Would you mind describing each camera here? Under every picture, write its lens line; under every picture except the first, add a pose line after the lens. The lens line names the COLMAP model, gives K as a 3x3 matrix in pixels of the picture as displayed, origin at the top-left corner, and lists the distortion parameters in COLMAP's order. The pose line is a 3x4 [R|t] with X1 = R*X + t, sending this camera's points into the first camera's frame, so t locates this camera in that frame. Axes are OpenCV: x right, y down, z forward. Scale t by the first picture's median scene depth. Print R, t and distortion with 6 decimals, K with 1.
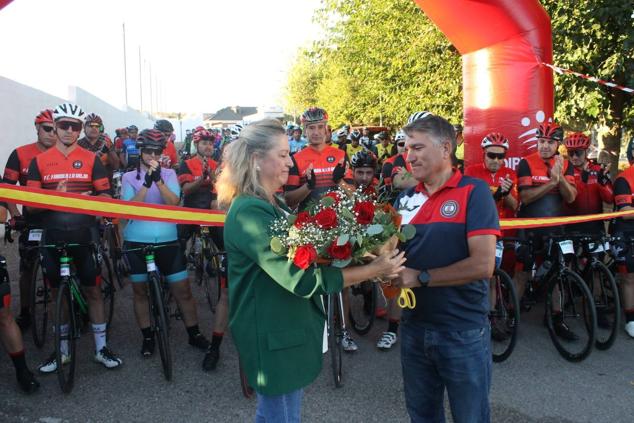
lens RADIAL K [[531.2, 0, 318.7], [0, 531.2, 206.6], [0, 0, 1]] dist [-0.167603, 0.151278]
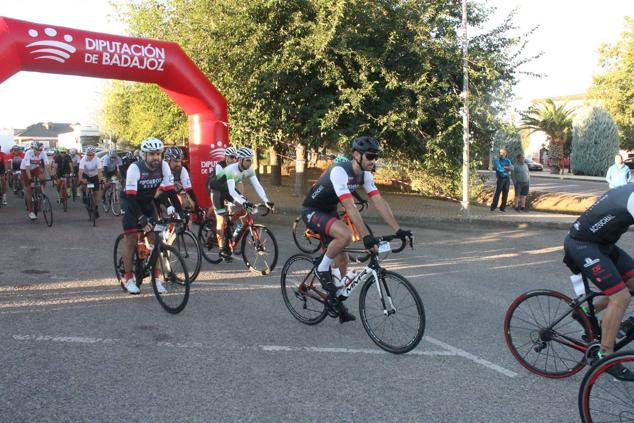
lens RADIAL K [[531.2, 0, 317.9], [0, 531.2, 211.7], [0, 0, 1]] dist [-0.167603, 0.151278]
pose [[0.944807, -0.019506, 0.327048, 0.026097], [0.027575, 0.999419, -0.020051, 0.074912], [-0.326466, 0.027963, 0.944795, -0.540706]]
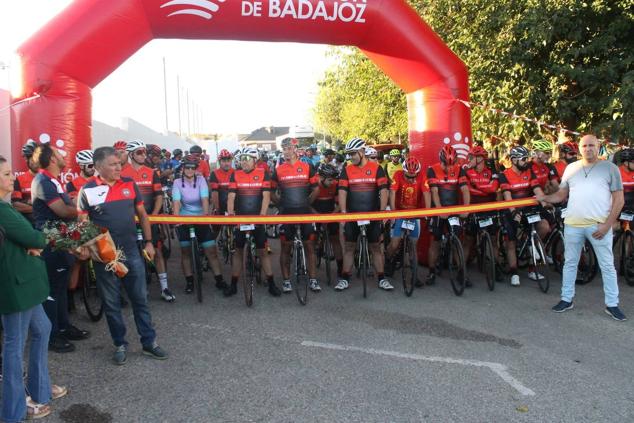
lens RADIAL K [[531.2, 0, 320.0], [0, 531.2, 208.4], [0, 0, 1]] dist [-0.167603, 0.151278]
pose [[0.997640, -0.017058, -0.066514, 0.056028], [0.015020, 0.999406, -0.031023, 0.024914], [0.067004, 0.029951, 0.997303, -0.182425]]
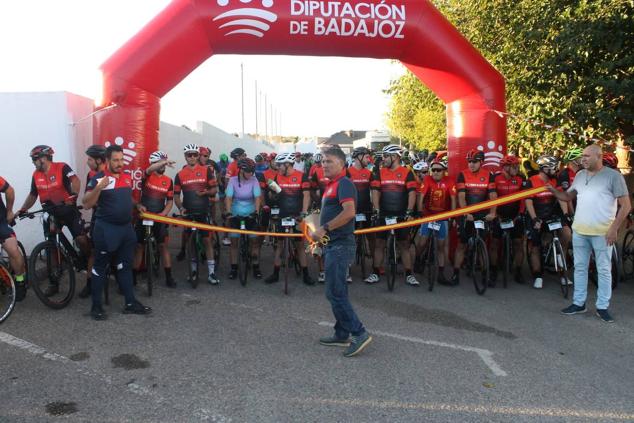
lens RADIAL K [[531.2, 0, 319.1], [0, 531.2, 211.6], [0, 0, 1]] dist [-0.167603, 0.151278]
pose [[0.976312, 0.015279, -0.215827, 0.106168], [-0.022577, 0.999252, -0.031391, 0.031090], [0.215186, 0.035520, 0.975927, -0.230041]]
